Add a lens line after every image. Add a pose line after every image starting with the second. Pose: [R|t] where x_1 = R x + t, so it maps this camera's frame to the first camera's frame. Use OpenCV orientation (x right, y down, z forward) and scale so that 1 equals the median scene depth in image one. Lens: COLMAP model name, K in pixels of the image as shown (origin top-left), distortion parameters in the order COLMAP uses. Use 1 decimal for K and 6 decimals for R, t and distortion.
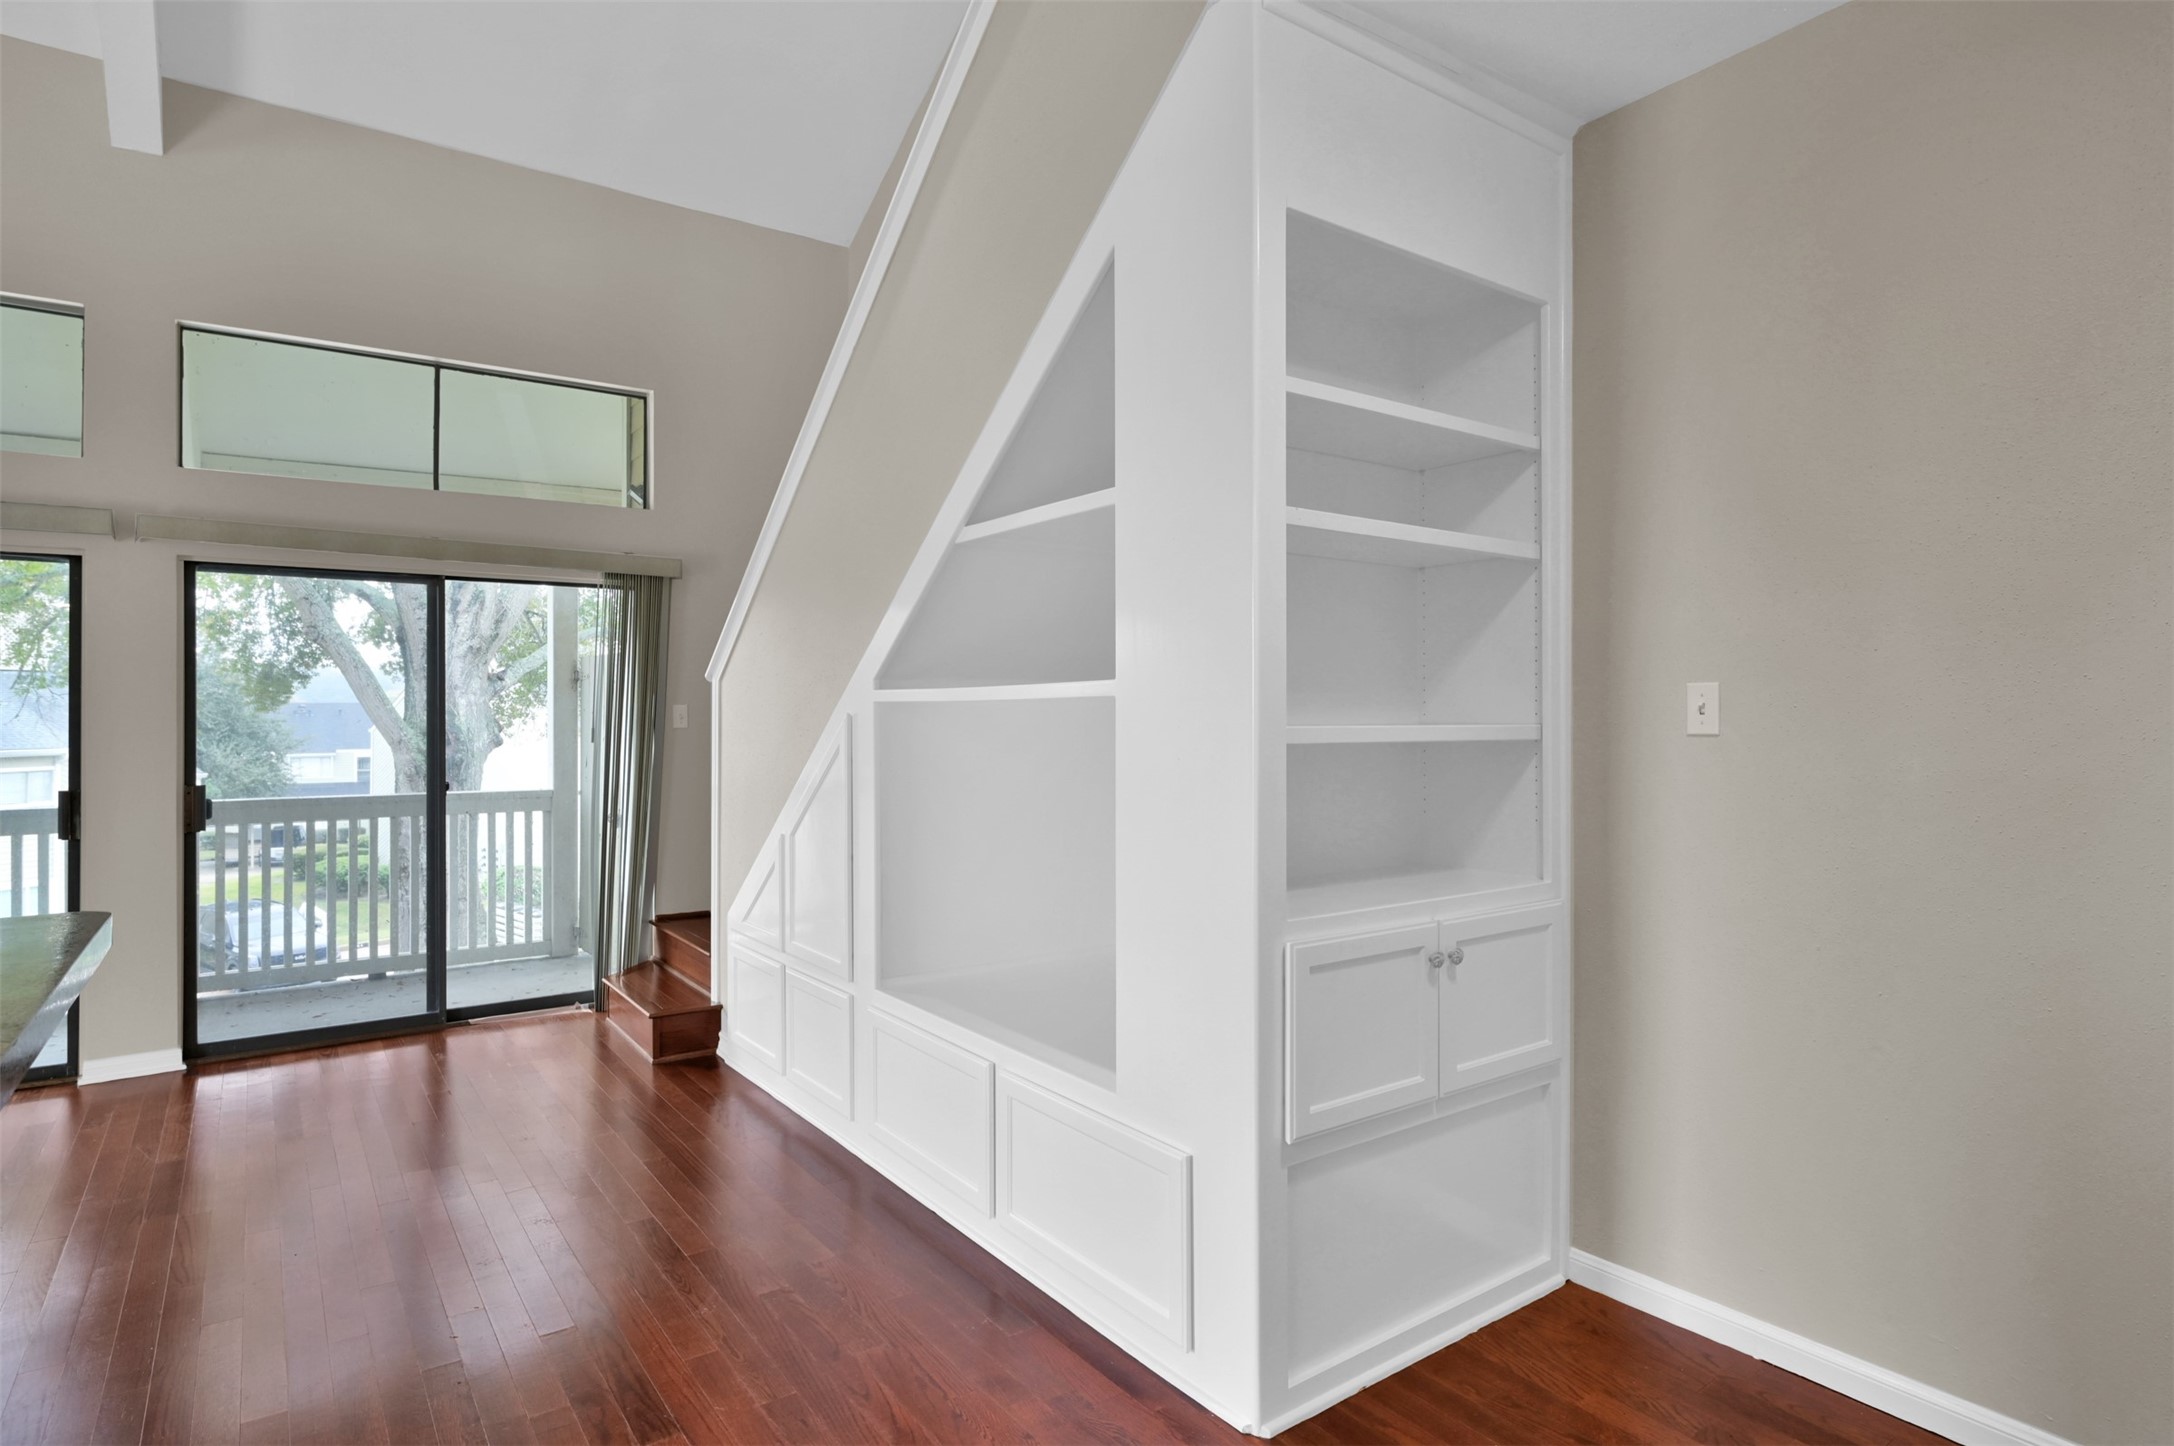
lens RADIAL K [[1149.2, 0, 1077.2], [0, 1149.2, 716.3], [0, 0, 1]] dist [0.001454, 0.000160]
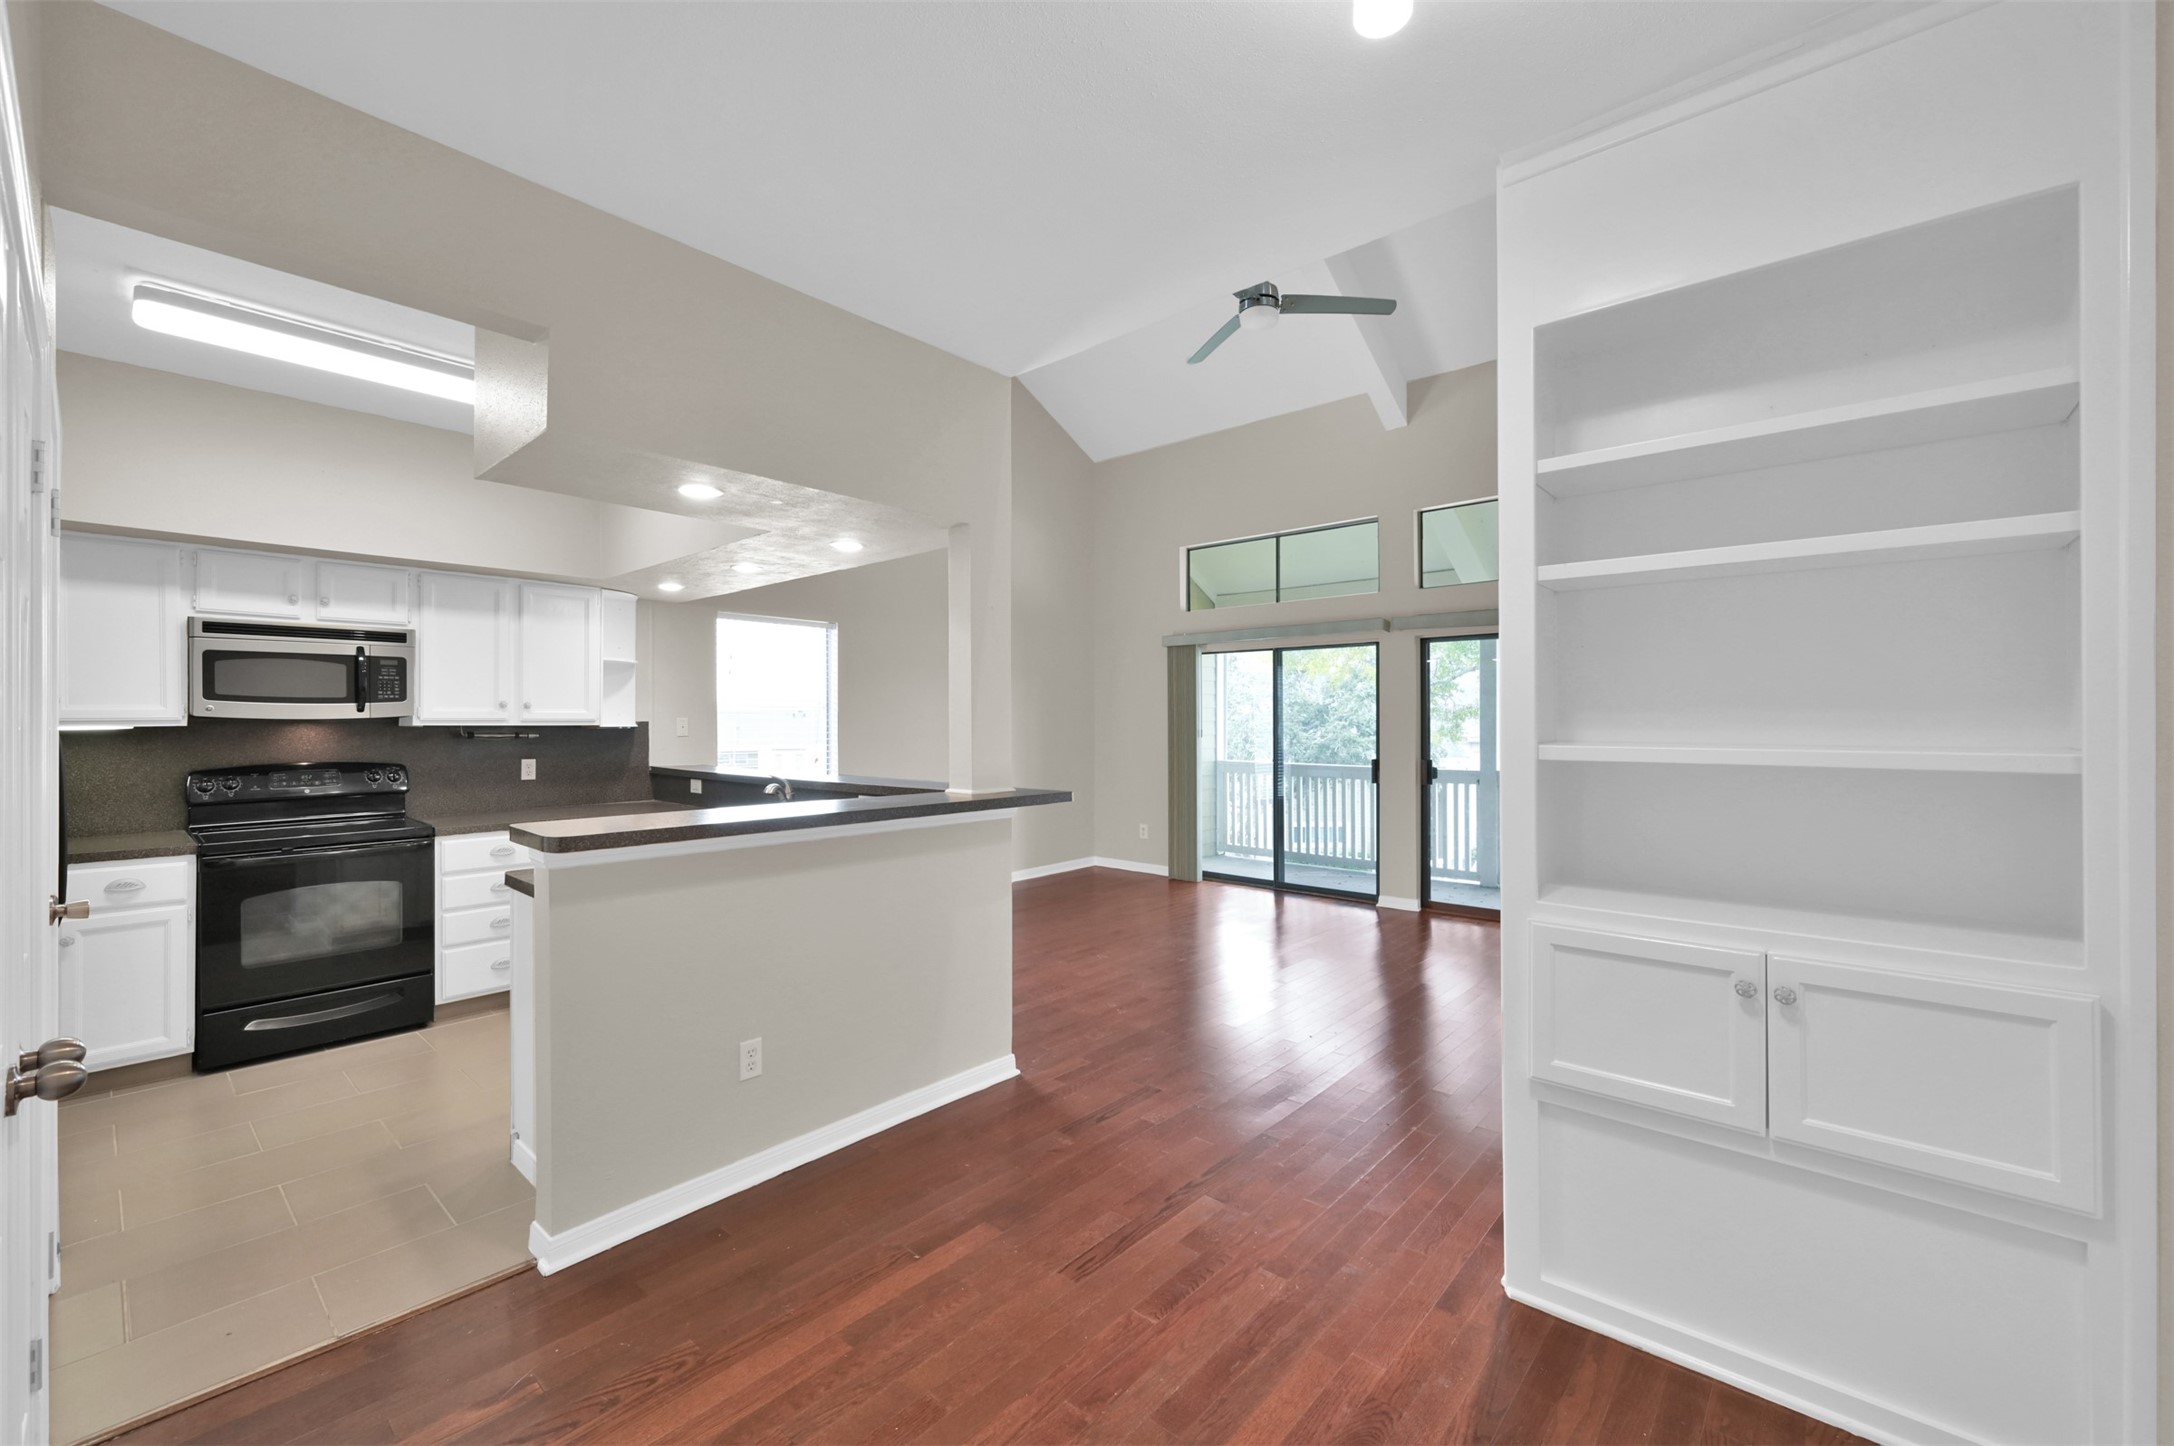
lens RADIAL K [[876.2, 0, 1081.2], [0, 876.2, 716.3], [0, 0, 1]] dist [0.000727, 0.000487]
pose [[0.223698, -0.000132, -0.974658, 0.488920], [0.004233, 0.999991, 0.000836, -0.012602], [0.974649, -0.004313, 0.223697, 0.151382]]
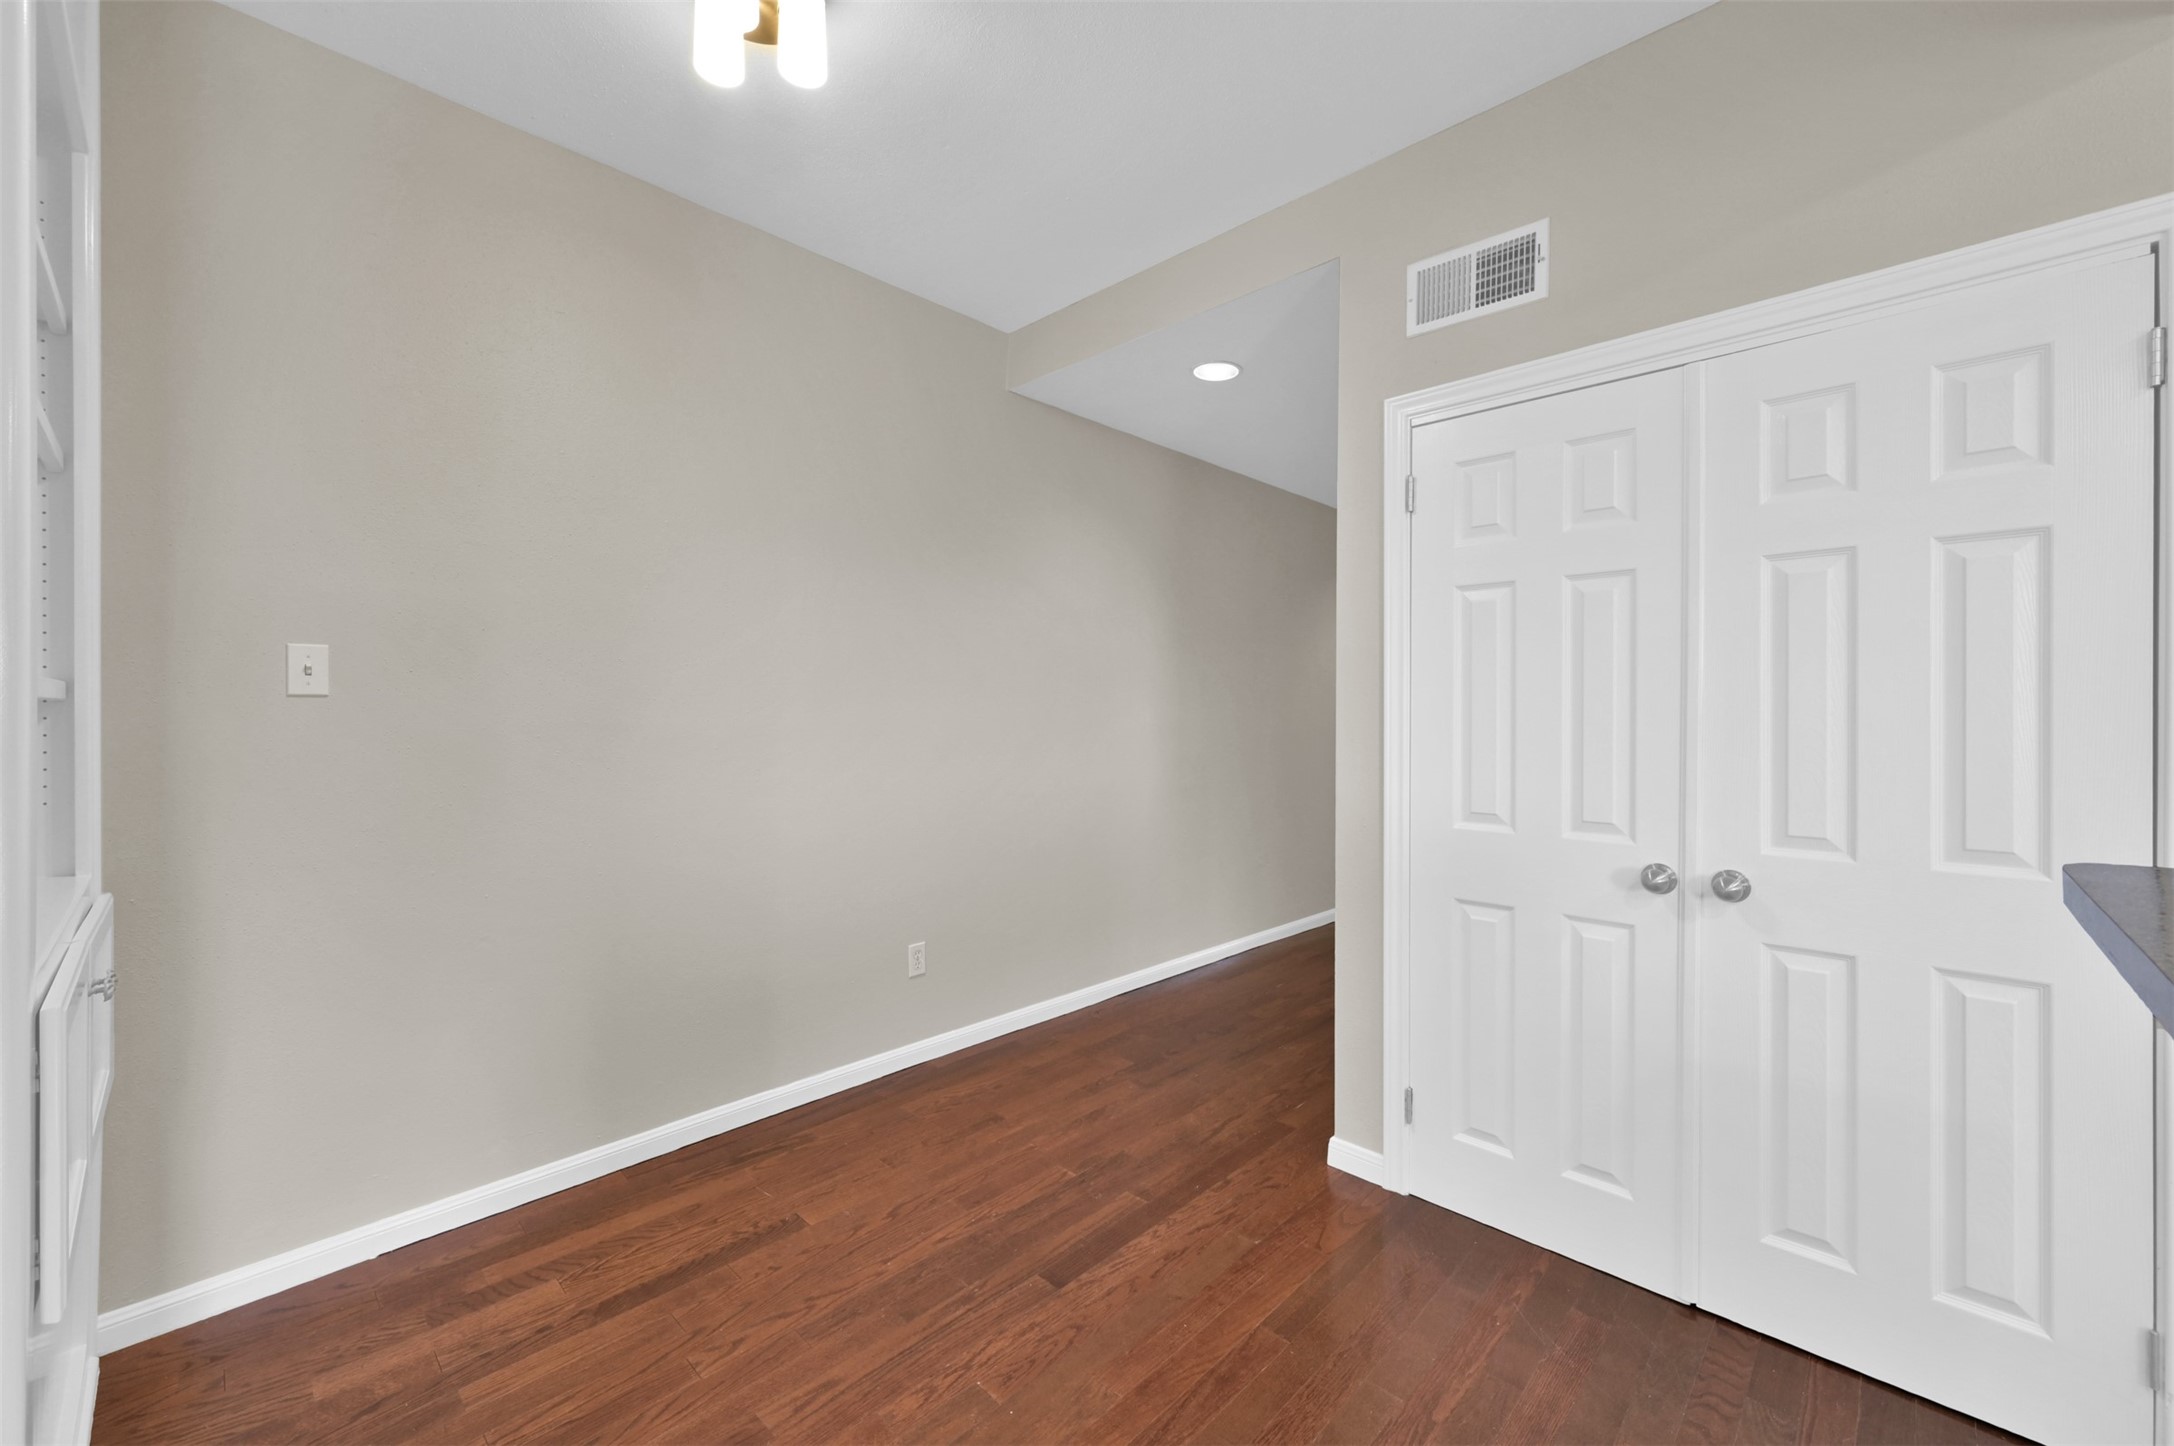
lens RADIAL K [[856.6, 0, 1083.1], [0, 856.6, 715.0], [0, 0, 1]] dist [0.000344, 0.000118]
pose [[-0.185086, -0.002620, 0.982719, -0.186518], [-0.006354, 0.999979, 0.001469, 0.015881], [-0.982702, -0.005973, -0.185099, 0.259489]]
